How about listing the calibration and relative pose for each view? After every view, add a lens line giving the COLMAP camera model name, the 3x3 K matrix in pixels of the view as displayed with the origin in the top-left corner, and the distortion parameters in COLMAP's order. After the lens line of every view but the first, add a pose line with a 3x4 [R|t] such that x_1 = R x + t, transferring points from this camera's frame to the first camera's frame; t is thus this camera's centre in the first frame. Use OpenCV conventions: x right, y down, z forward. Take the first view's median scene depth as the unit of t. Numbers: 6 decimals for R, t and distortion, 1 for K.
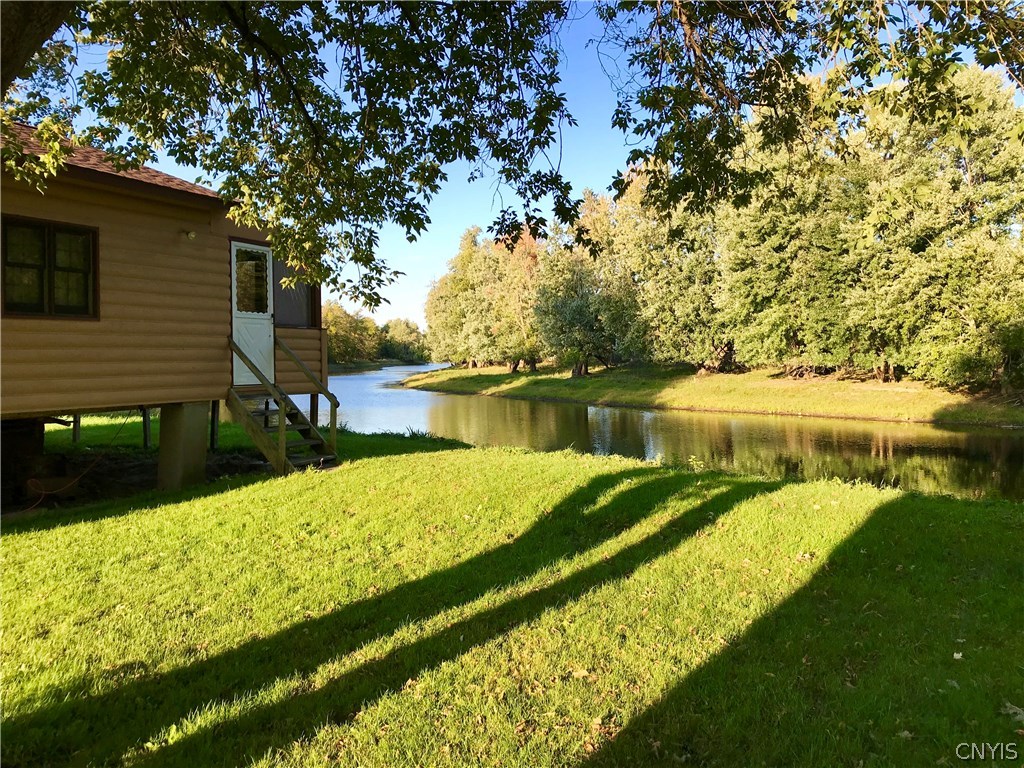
lens RADIAL K [[840.9, 0, 512.7], [0, 840.9, 391.8], [0, 0, 1]] dist [0.034733, -0.026726]
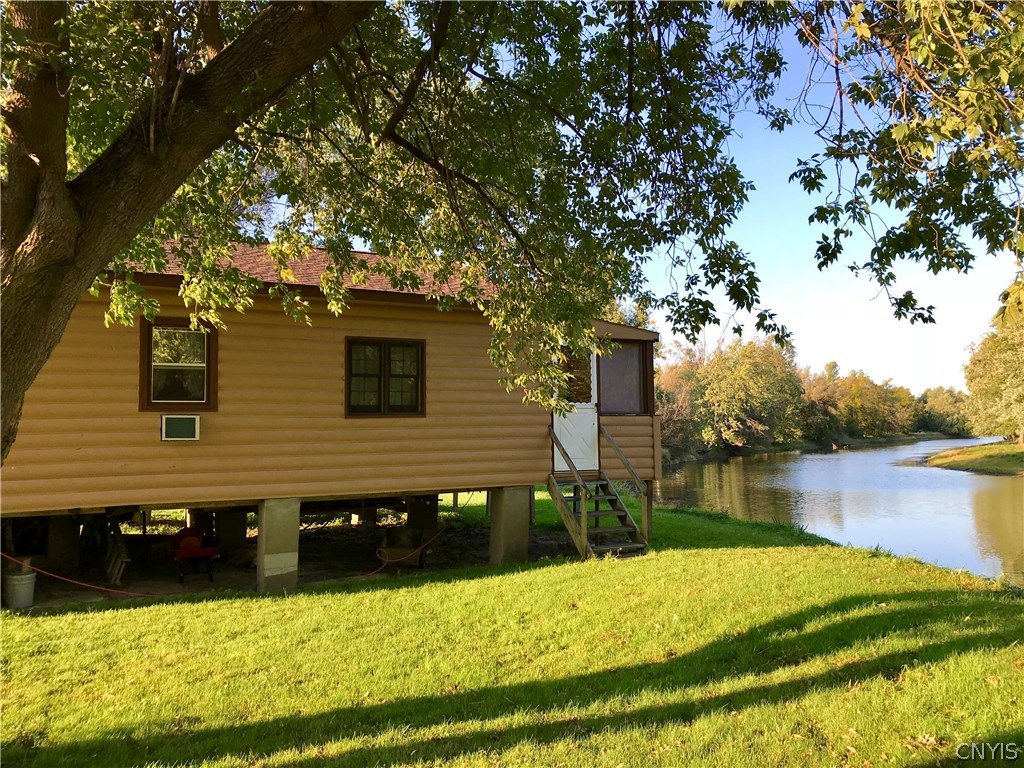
lens RADIAL K [[840.9, 0, 512.5], [0, 840.9, 375.1], [0, 0, 1]] dist [0.034733, -0.026726]
pose [[0.822795, -0.045907, -0.566481, 0.249327], [-0.014924, 0.994644, -0.102281, -0.020168], [0.568142, 0.092610, 0.817703, 0.083887]]
